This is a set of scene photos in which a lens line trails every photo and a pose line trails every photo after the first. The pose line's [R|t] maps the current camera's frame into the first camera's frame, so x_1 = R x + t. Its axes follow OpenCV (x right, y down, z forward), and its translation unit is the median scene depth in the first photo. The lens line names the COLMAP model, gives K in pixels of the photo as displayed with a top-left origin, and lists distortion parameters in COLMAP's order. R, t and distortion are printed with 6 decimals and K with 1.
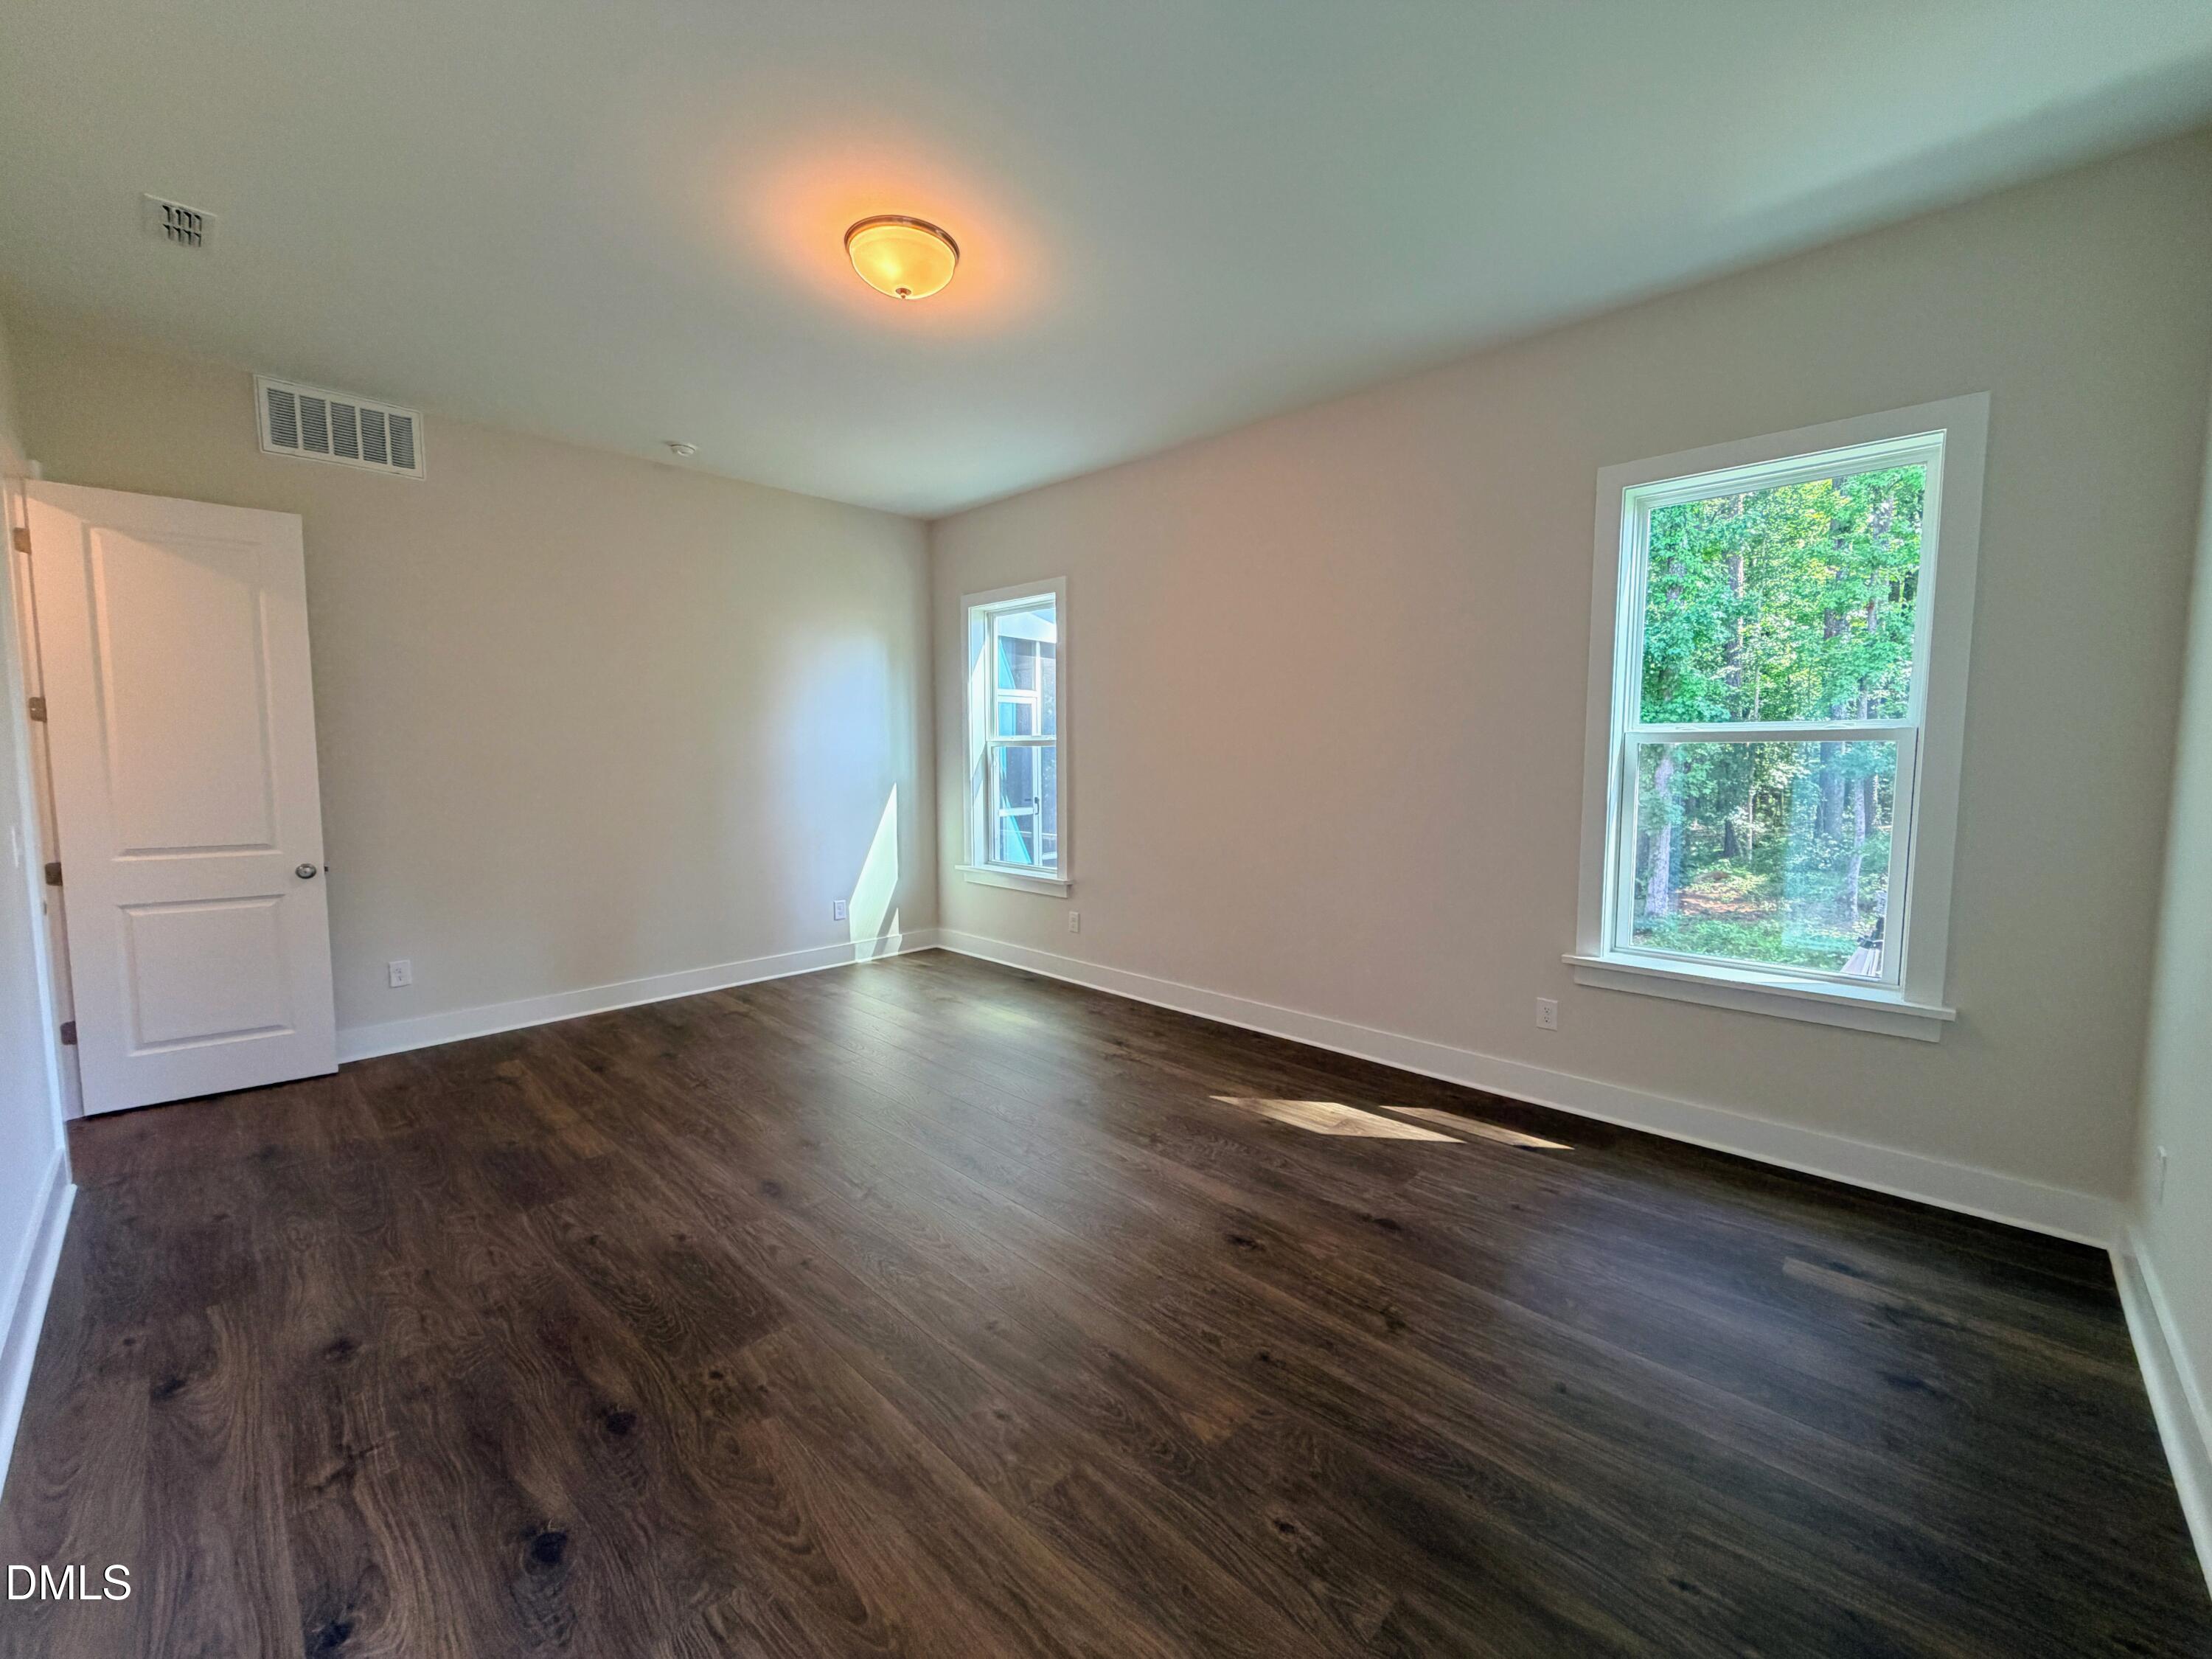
lens RADIAL K [[884.4, 0, 1037.8], [0, 884.4, 838.3], [0, 0, 1]] dist [0.002224, 0.000001]
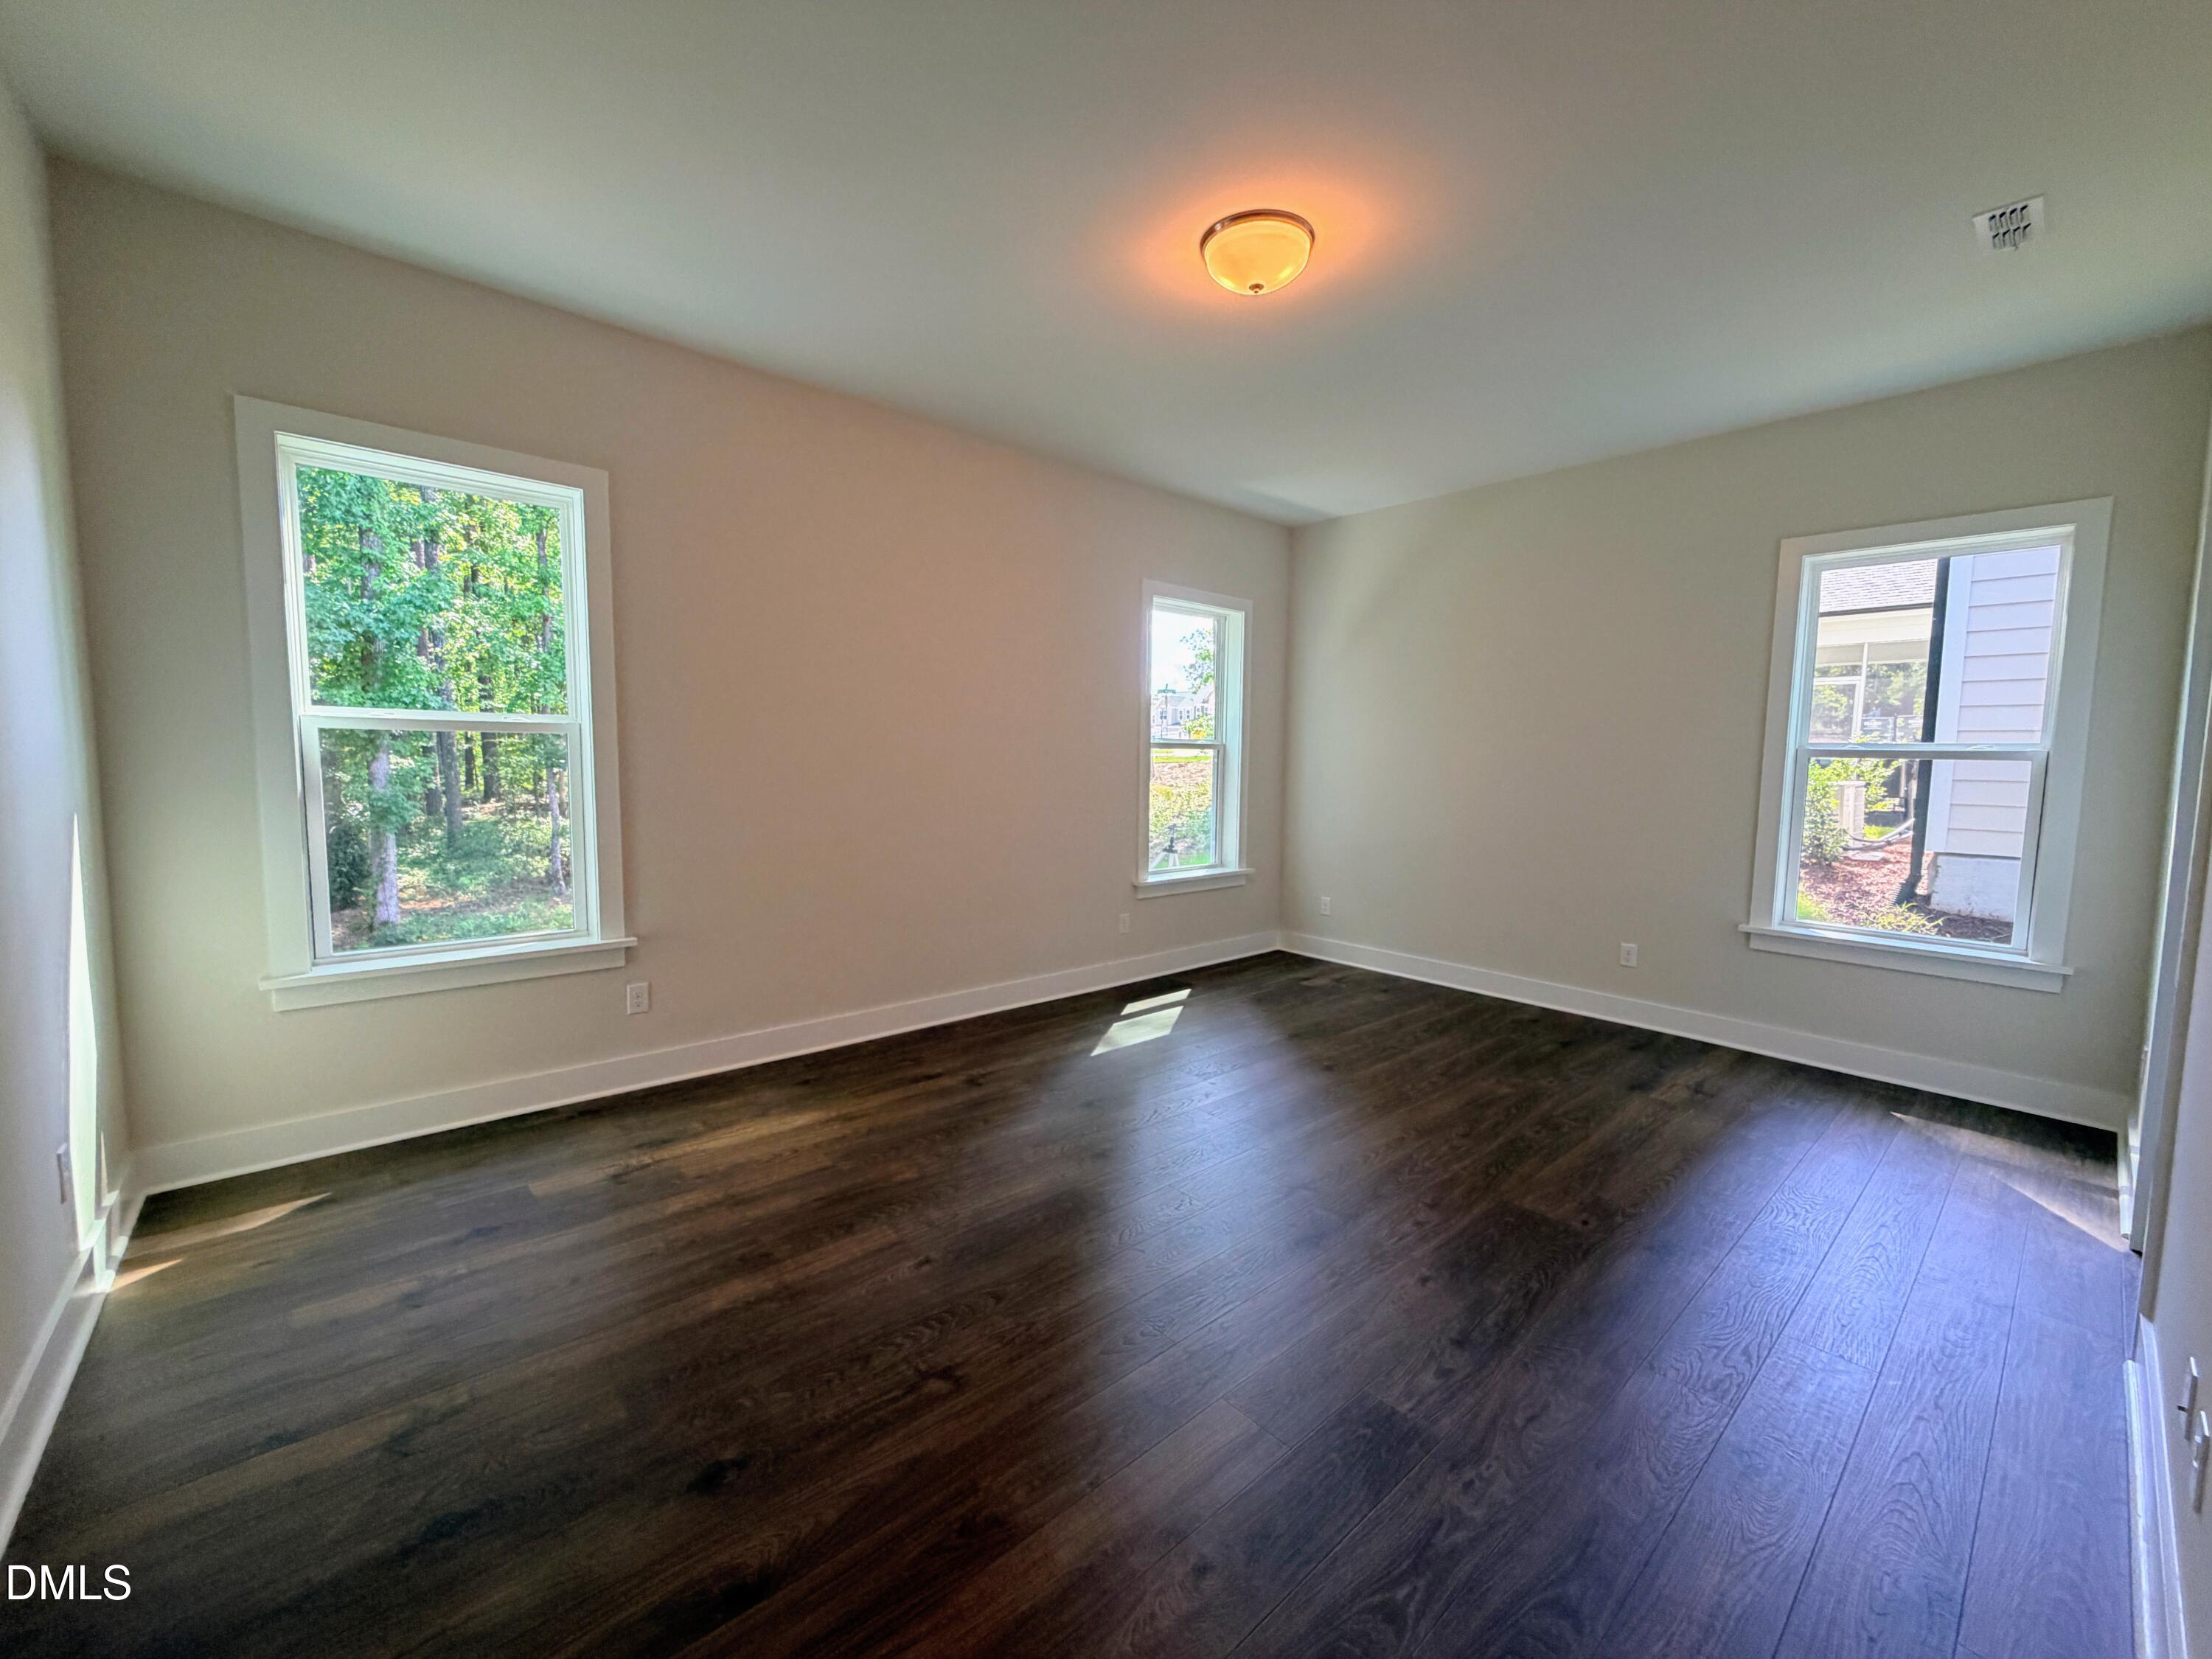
lens RADIAL K [[884.4, 0, 1102.5], [0, 884.4, 822.6], [0, 0, 1]] dist [0.002224, 0.000001]
pose [[0.039724, -0.078543, 0.996119, -0.760130], [0.074302, 0.994378, 0.075443, -0.083733], [-0.996444, 0.071016, 0.045337, 0.719186]]
